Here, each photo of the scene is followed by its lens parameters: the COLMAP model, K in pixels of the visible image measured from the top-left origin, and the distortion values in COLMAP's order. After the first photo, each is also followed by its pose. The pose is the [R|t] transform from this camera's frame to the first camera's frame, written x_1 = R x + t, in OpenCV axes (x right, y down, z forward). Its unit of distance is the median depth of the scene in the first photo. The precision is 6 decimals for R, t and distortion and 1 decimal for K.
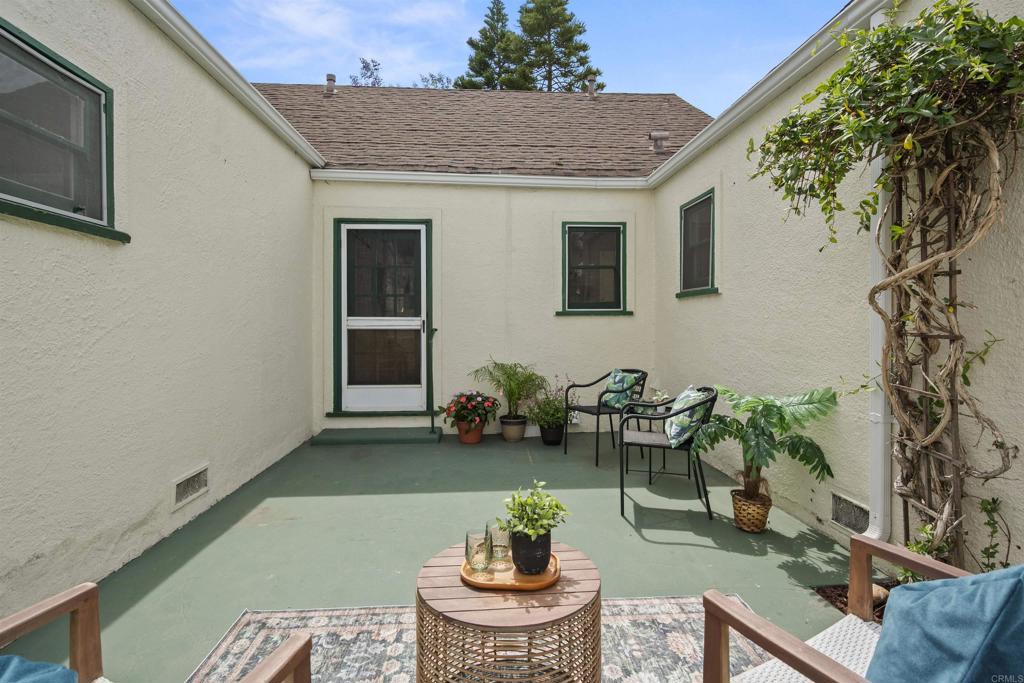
lens RADIAL K [[500.7, 0, 514.9], [0, 500.7, 330.0], [0, 0, 1]] dist [-0.003081, 0.000119]
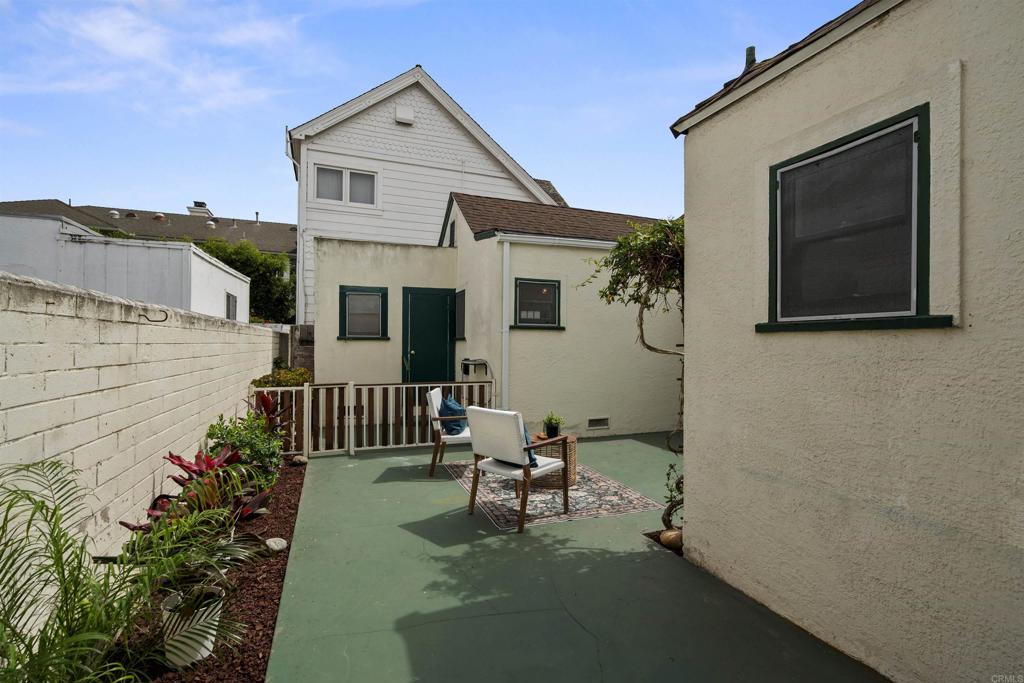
lens RADIAL K [[474.3, 0, 515.1], [0, 474.3, 341.1], [0, 0, 1]] dist [0.000155, 0.000000]
pose [[0.294594, -0.001694, -0.955621, 1.142039], [-0.015163, 0.999864, -0.006446, -0.051533], [0.955502, 0.016390, 0.294528, -0.064024]]
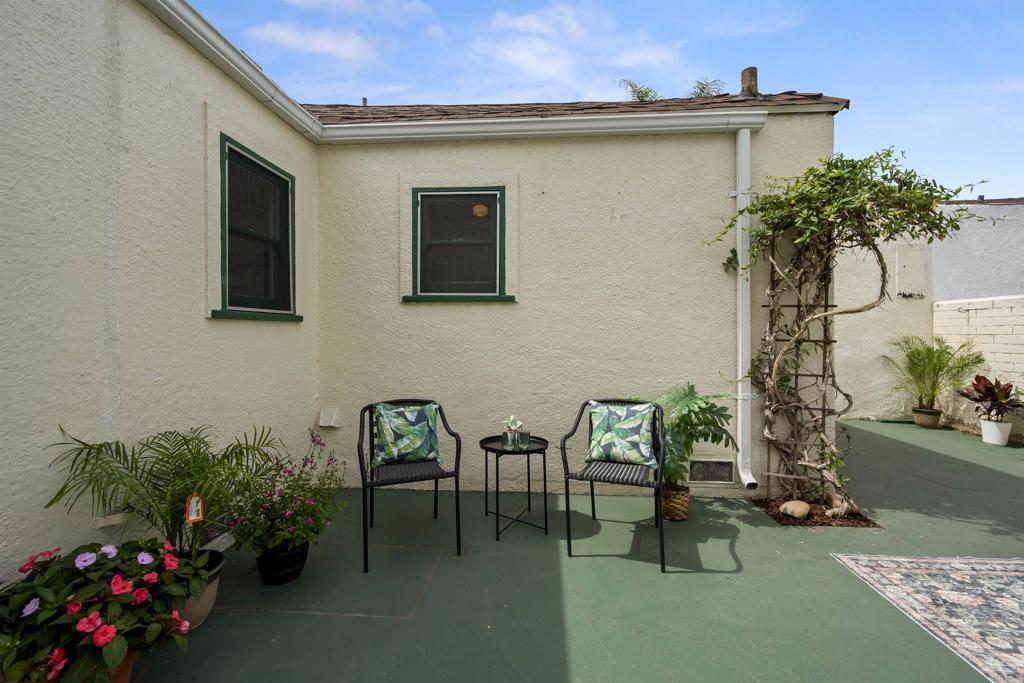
lens RADIAL K [[440.3, 0, 510.2], [0, 440.3, 333.2], [0, 0, 1]] dist [-0.001483, 0.000447]
pose [[0.145686, 0.002401, 0.989328, -0.419840], [0.013784, 0.999895, -0.004457, -0.011661], [-0.989235, 0.014286, 0.145637, 0.911465]]
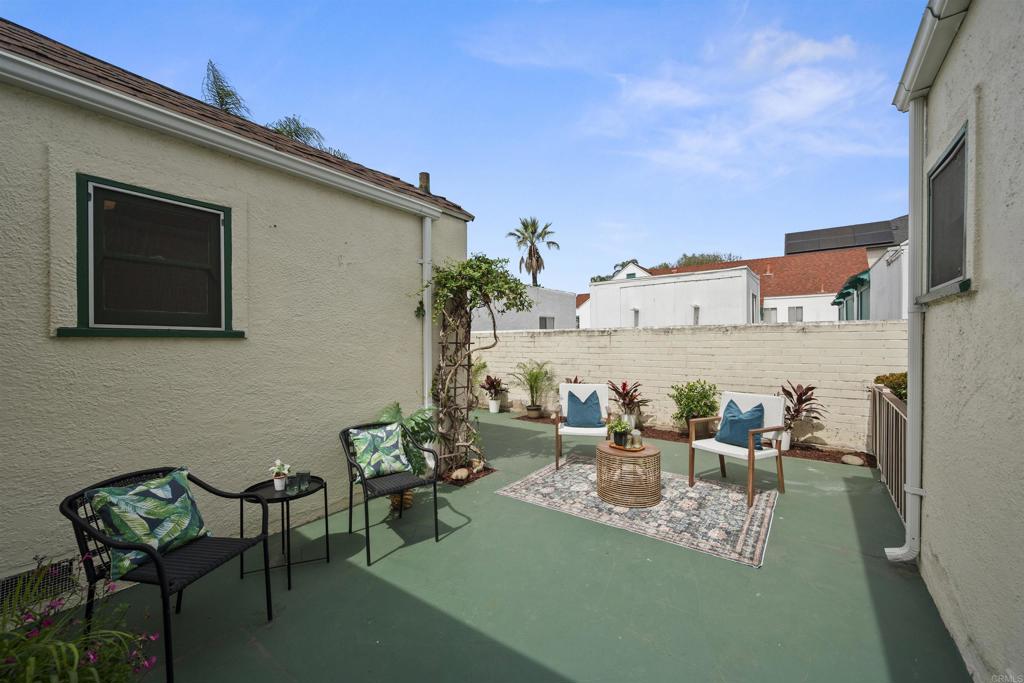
lens RADIAL K [[406.5, 0, 512.5], [0, 406.5, 342.9], [0, 0, 1]] dist [0.002120, -0.000162]
pose [[-0.766132, 0.003500, 0.642673, -0.404012], [0.015985, 0.999780, 0.013612, -0.068687], [-0.642484, 0.020702, -0.766019, 1.270372]]
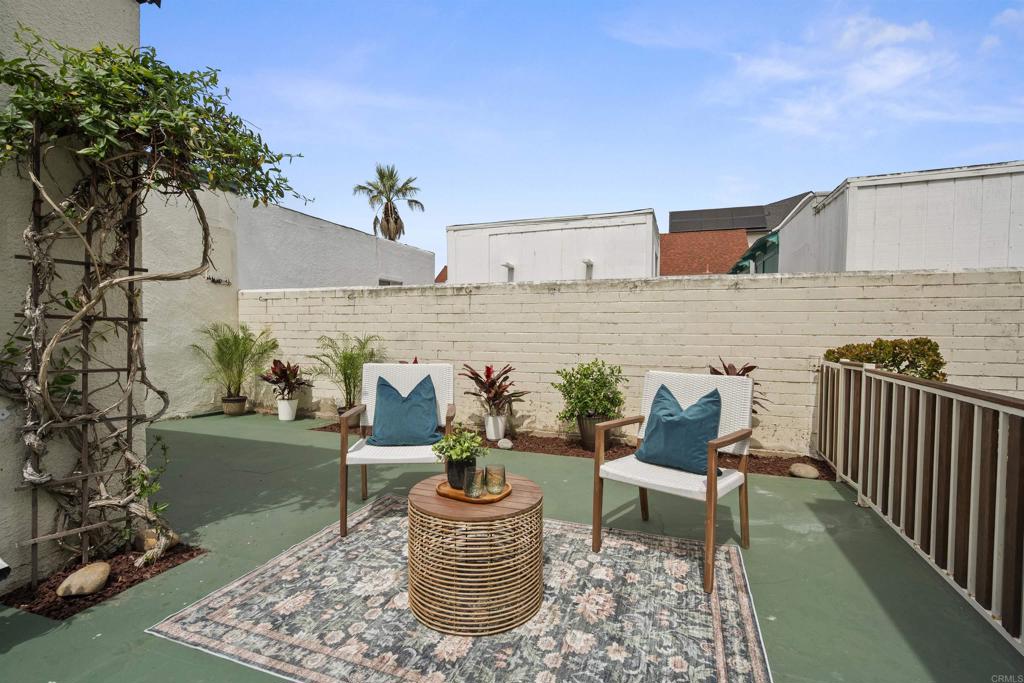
lens RADIAL K [[474.3, 0, 513.7], [0, 474.3, 342.0], [0, 0, 1]] dist [0.000155, 0.000000]
pose [[-0.918677, -0.015336, 0.394712, -0.236933], [-0.000582, 0.999298, 0.037472, 0.011841], [-0.395009, 0.034195, -0.918041, 0.826669]]
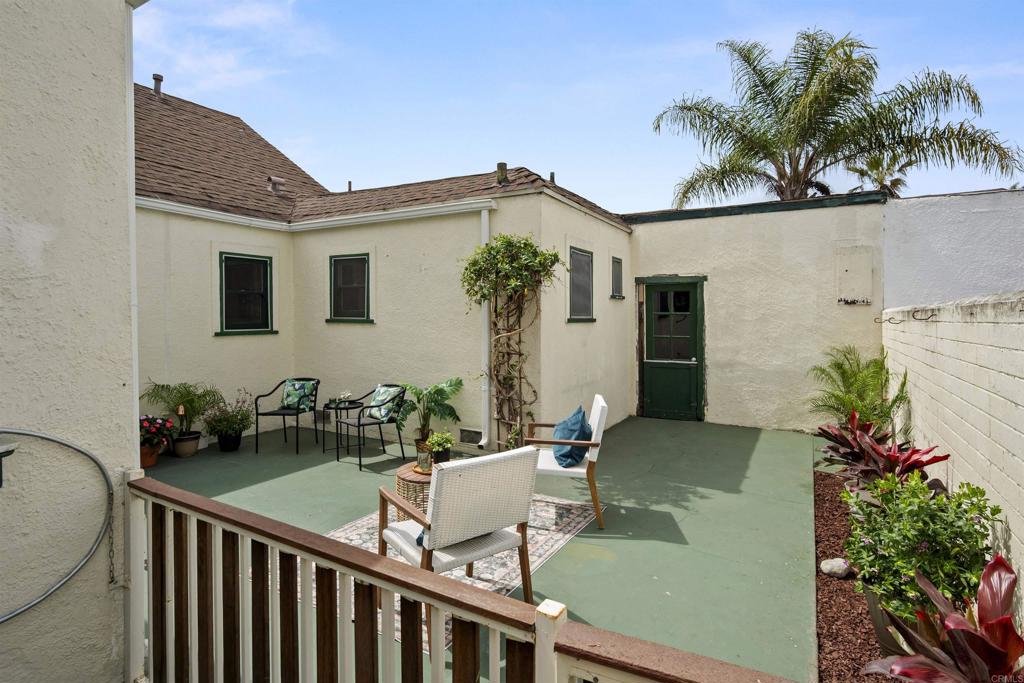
lens RADIAL K [[522.7, 0, 507.1], [0, 522.7, 325.6], [0, 0, 1]] dist [0.003433, -0.000029]
pose [[0.564425, -0.011664, 0.825402, -0.707378], [0.008896, 0.999928, 0.008047, -0.077545], [-0.825437, 0.002801, 0.564488, -0.252868]]
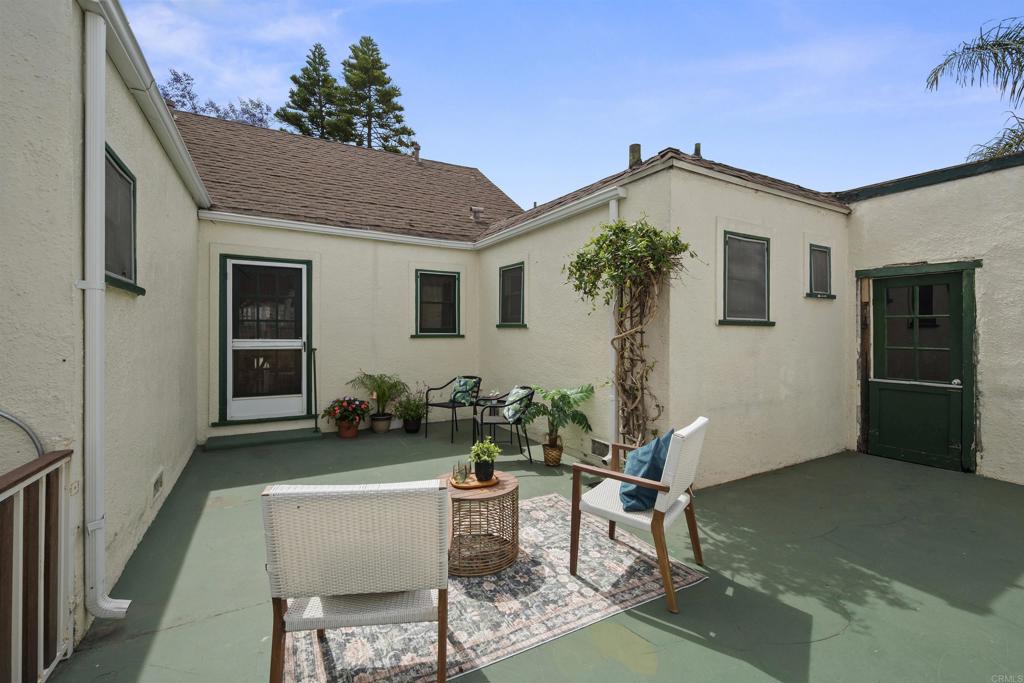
lens RADIAL K [[440.3, 0, 510.1], [0, 440.3, 335.4], [0, 0, 1]] dist [-0.001483, 0.000447]
pose [[0.906241, 0.003758, 0.422745, -0.250153], [-0.002018, 0.999988, -0.004564, -0.043083], [-0.422757, 0.003283, 0.906237, -0.273150]]
